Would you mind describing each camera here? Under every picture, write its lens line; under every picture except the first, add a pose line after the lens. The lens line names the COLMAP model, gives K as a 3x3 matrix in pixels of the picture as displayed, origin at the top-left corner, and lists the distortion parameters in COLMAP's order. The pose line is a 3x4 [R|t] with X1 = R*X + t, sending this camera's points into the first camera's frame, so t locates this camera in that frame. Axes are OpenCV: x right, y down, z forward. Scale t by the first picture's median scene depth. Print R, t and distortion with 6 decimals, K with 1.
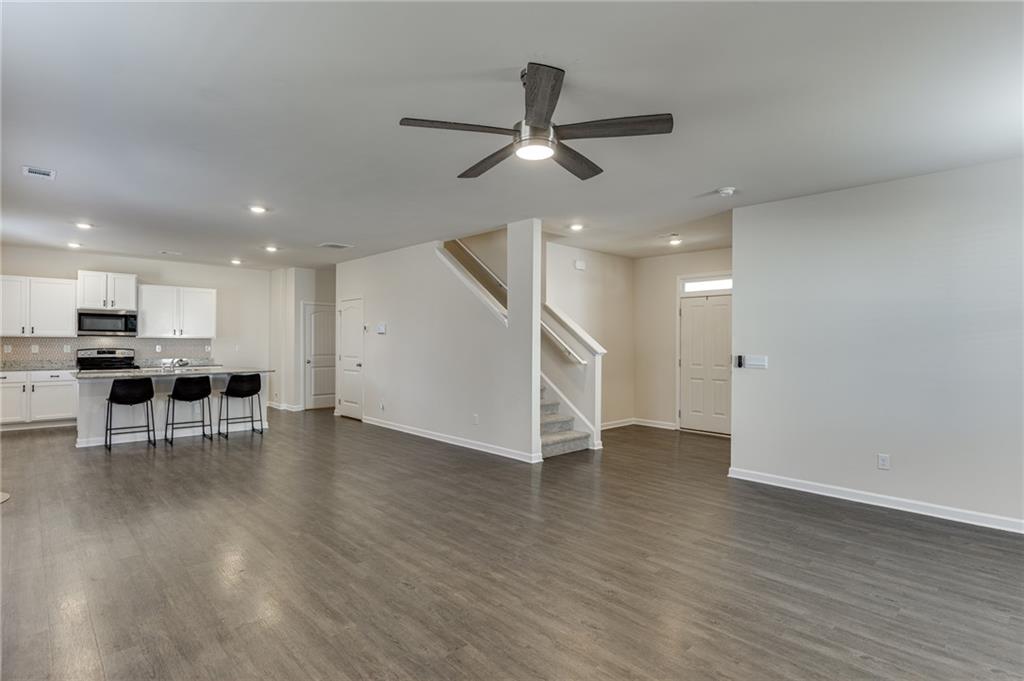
lens RADIAL K [[513.2, 0, 515.9], [0, 513.2, 346.8], [0, 0, 1]] dist [-0.001043, -0.003967]
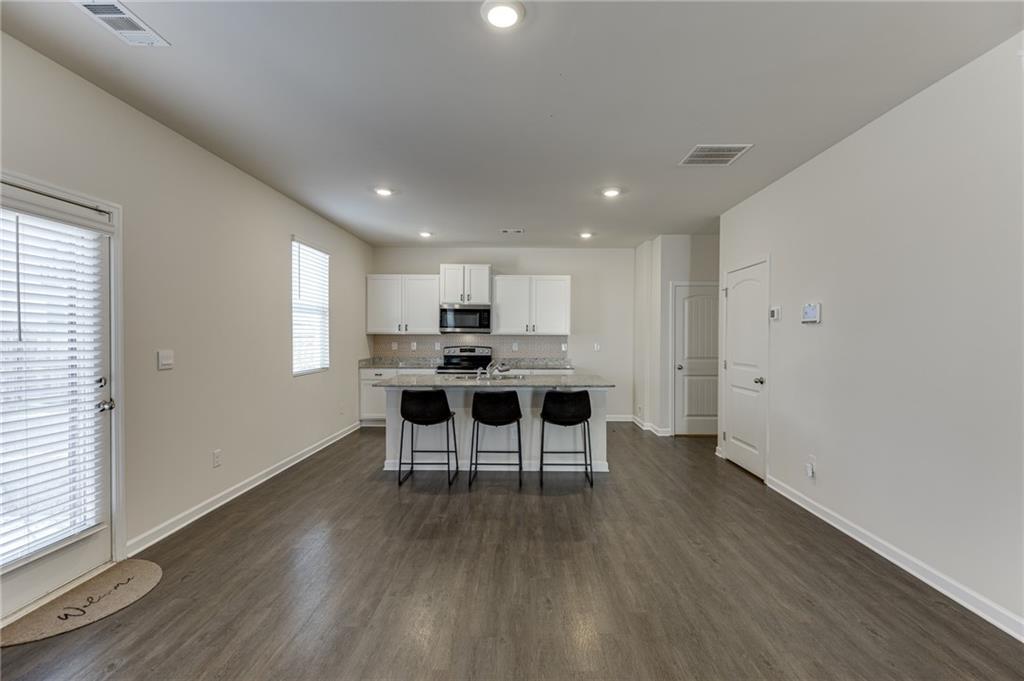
lens RADIAL K [[459.8, 0, 521.8], [0, 459.8, 341.6], [0, 0, 1]] dist [0.011632, -0.001619]
pose [[0.722387, 0.003734, -0.691479, -0.154489], [-0.005620, 0.999984, -0.000471, -0.005969], [0.691466, 0.004226, 0.722397, 0.487473]]
